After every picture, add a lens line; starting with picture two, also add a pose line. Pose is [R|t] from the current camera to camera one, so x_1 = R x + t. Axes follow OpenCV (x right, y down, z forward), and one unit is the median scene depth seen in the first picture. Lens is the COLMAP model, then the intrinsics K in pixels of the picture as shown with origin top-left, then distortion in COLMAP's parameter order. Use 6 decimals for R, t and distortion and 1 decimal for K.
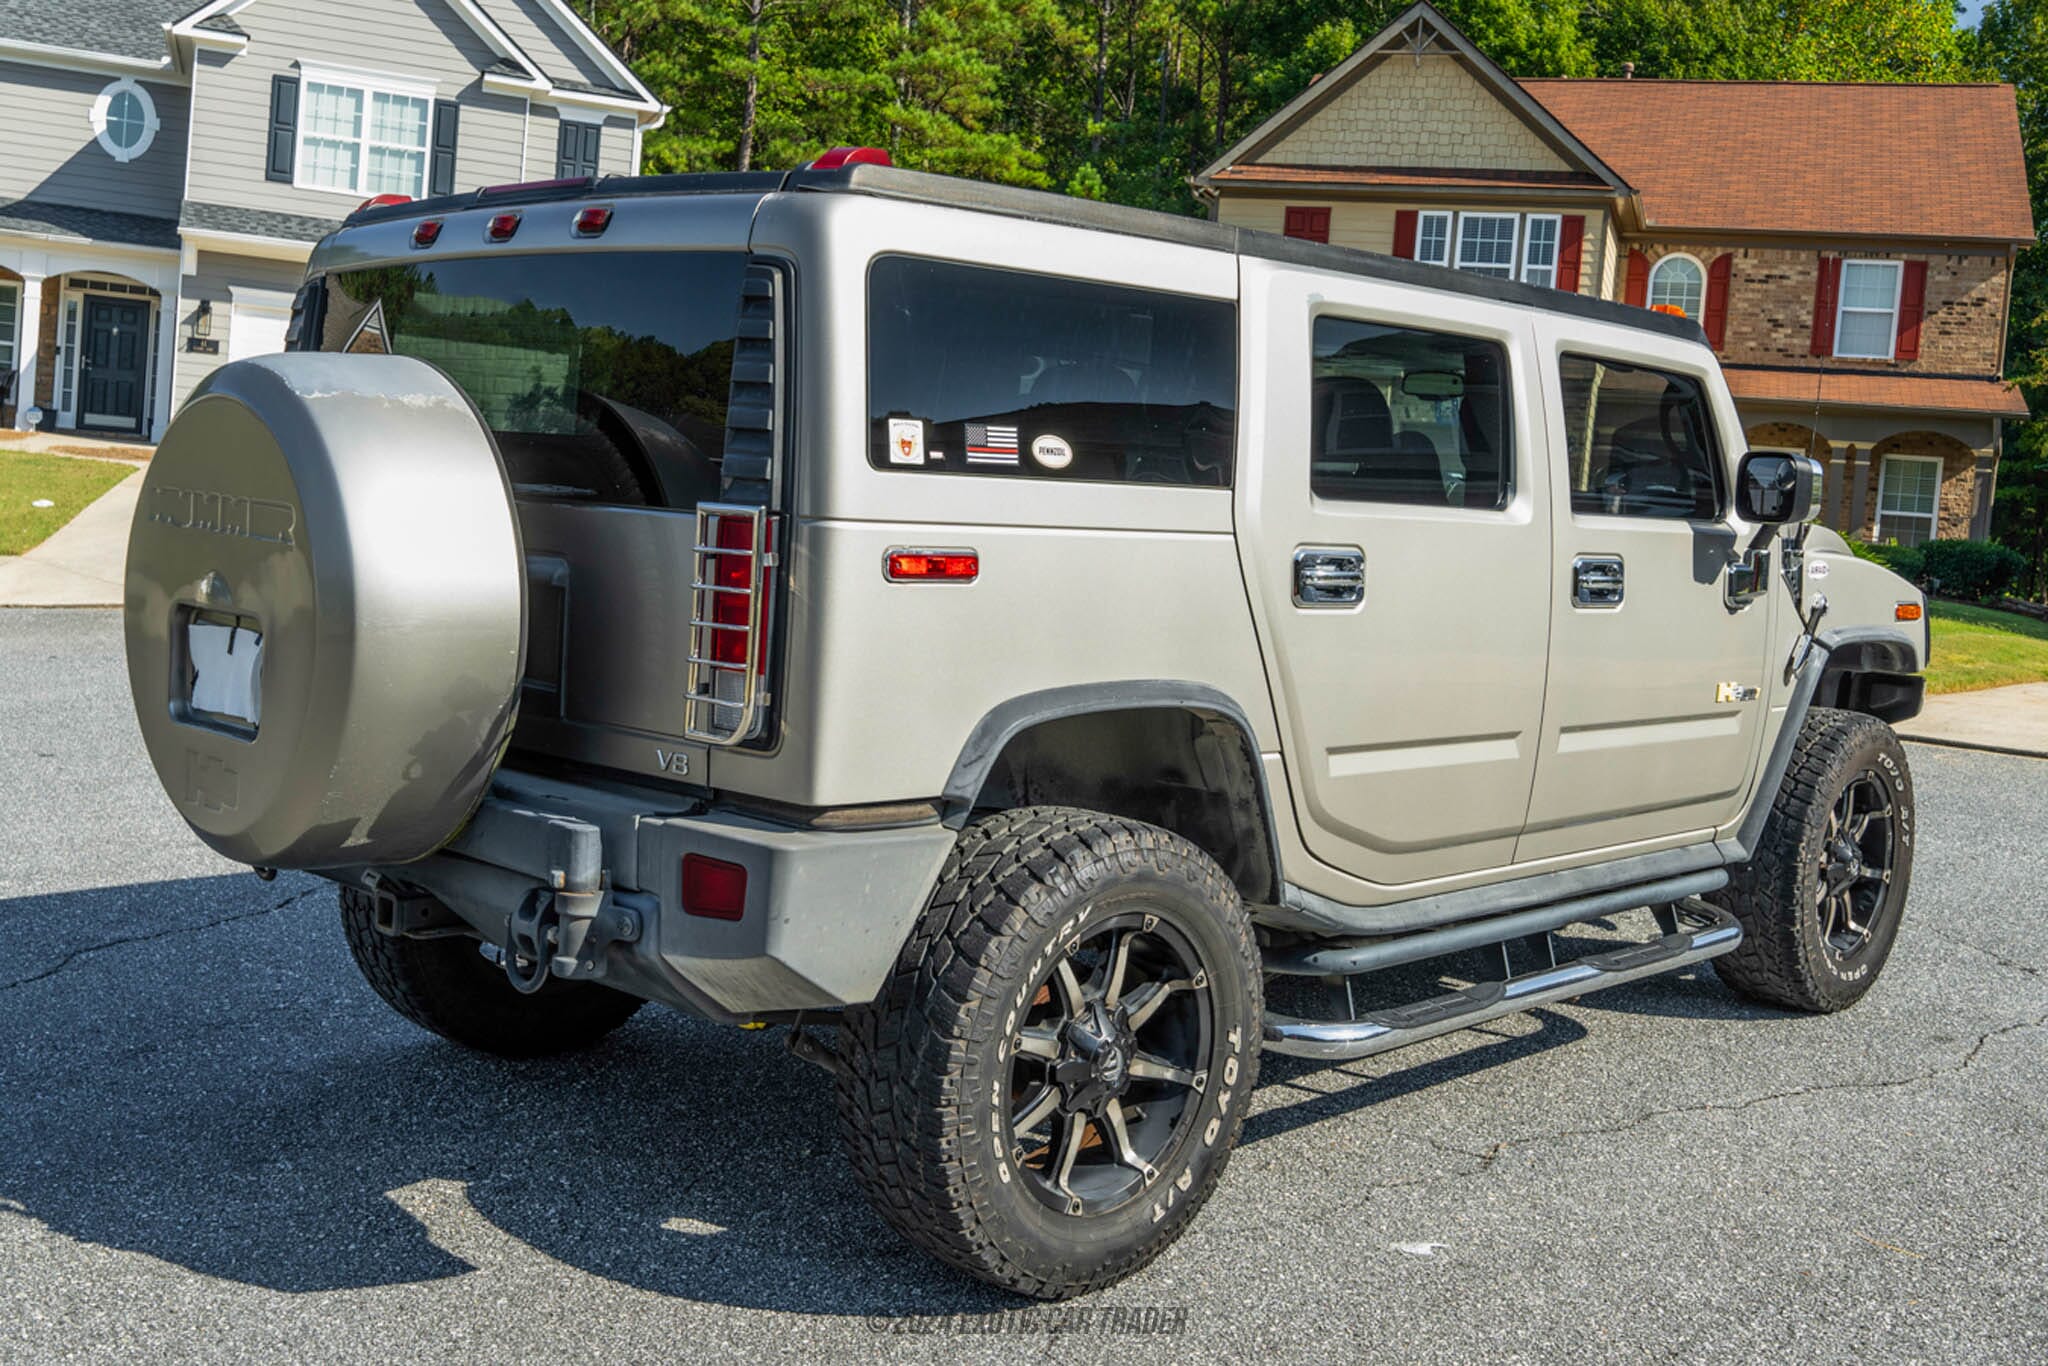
lens RADIAL K [[2101.1, 0, 1022.0], [0, 2101.1, 663.3], [0, 0, 1]] dist [-0.016290, 0.000000]
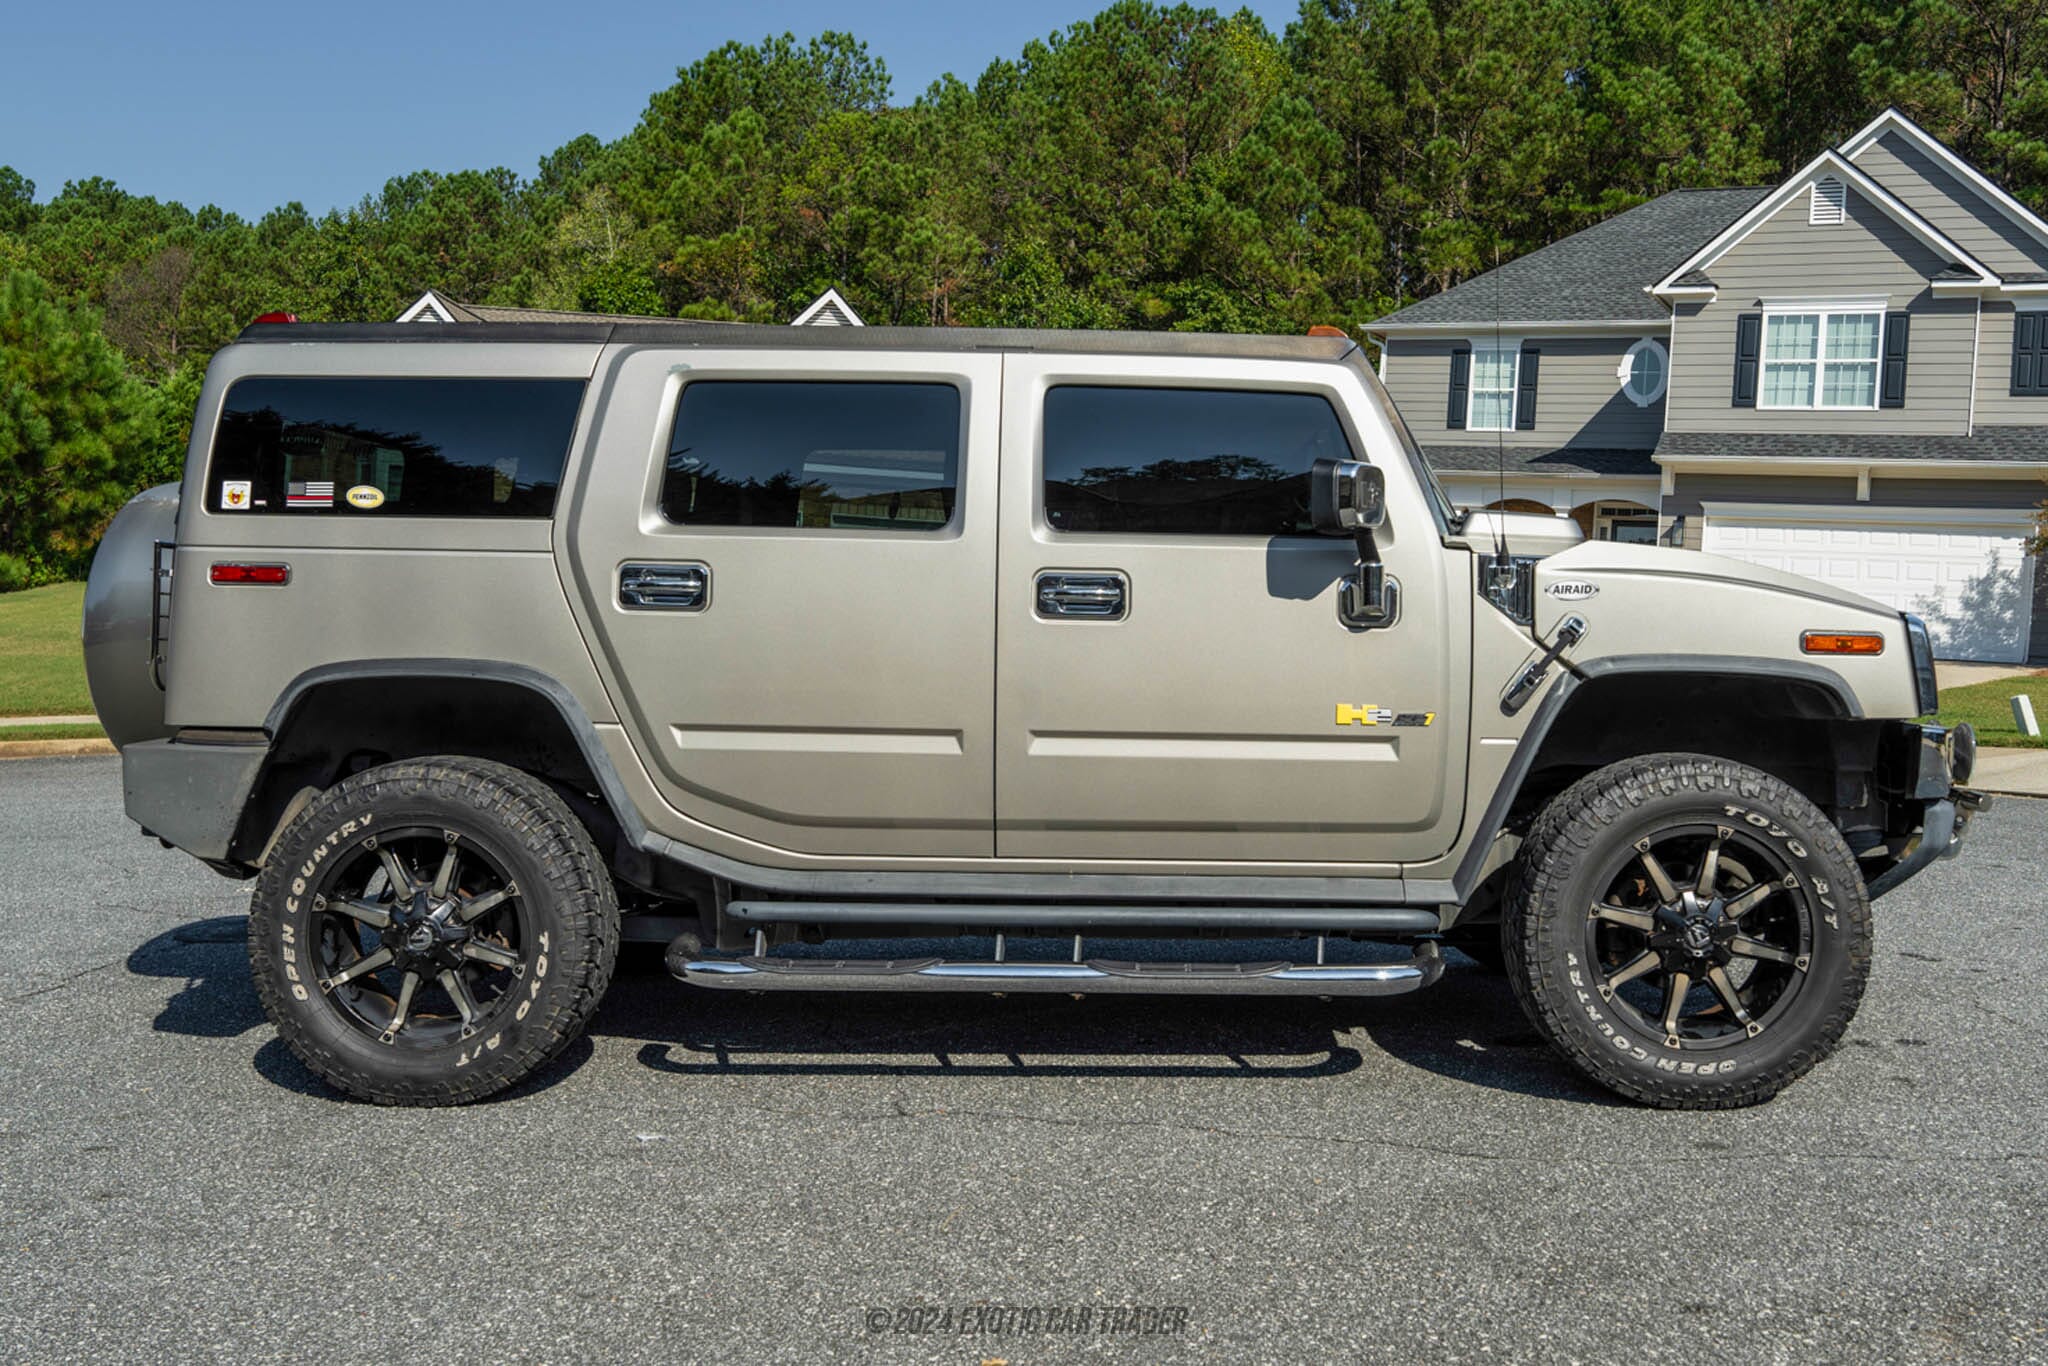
lens RADIAL K [[1863.1, 0, 1019.3], [0, 1863.1, 664.3], [0, 0, 1]] dist [-0.008257, 0.020209]
pose [[0.687943, -0.028645, -0.725200, 0.938353], [-0.043796, 0.995761, -0.080878, 0.073751], [0.724443, 0.087400, 0.683772, 0.342067]]
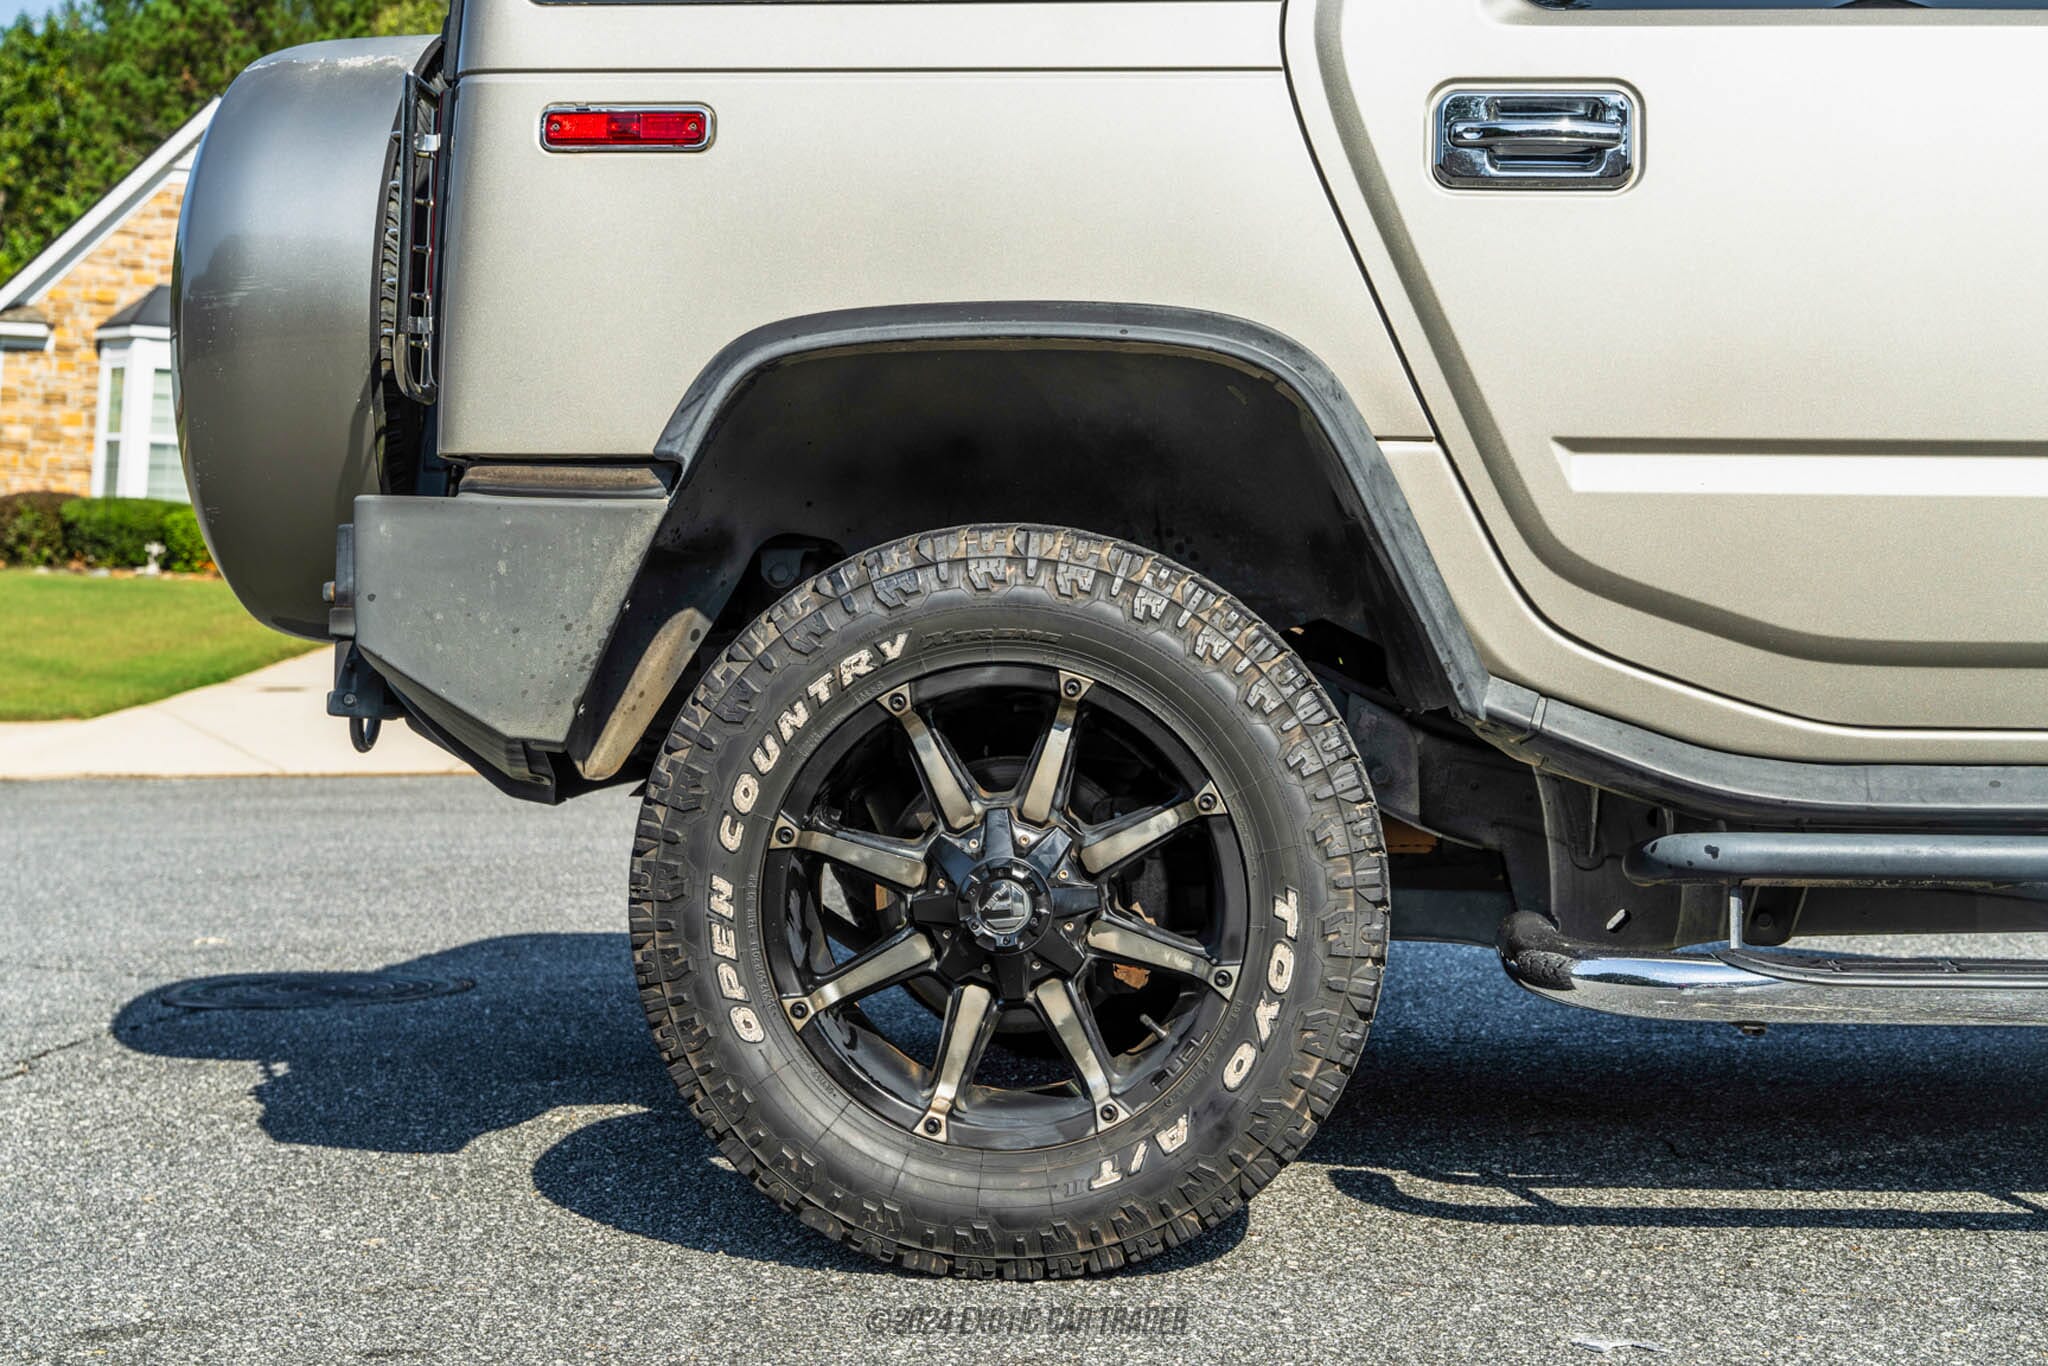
lens RADIAL K [[2917.4, 0, 944.3], [0, 2917.4, 603.8], [0, 0, 1]] dist [0.030163, 0.000000]
pose [[0.647088, -0.053043, -0.760568, 0.548129], [-0.046641, 0.992954, -0.108932, 0.154002], [0.760987, 0.105962, 0.640055, 0.327224]]
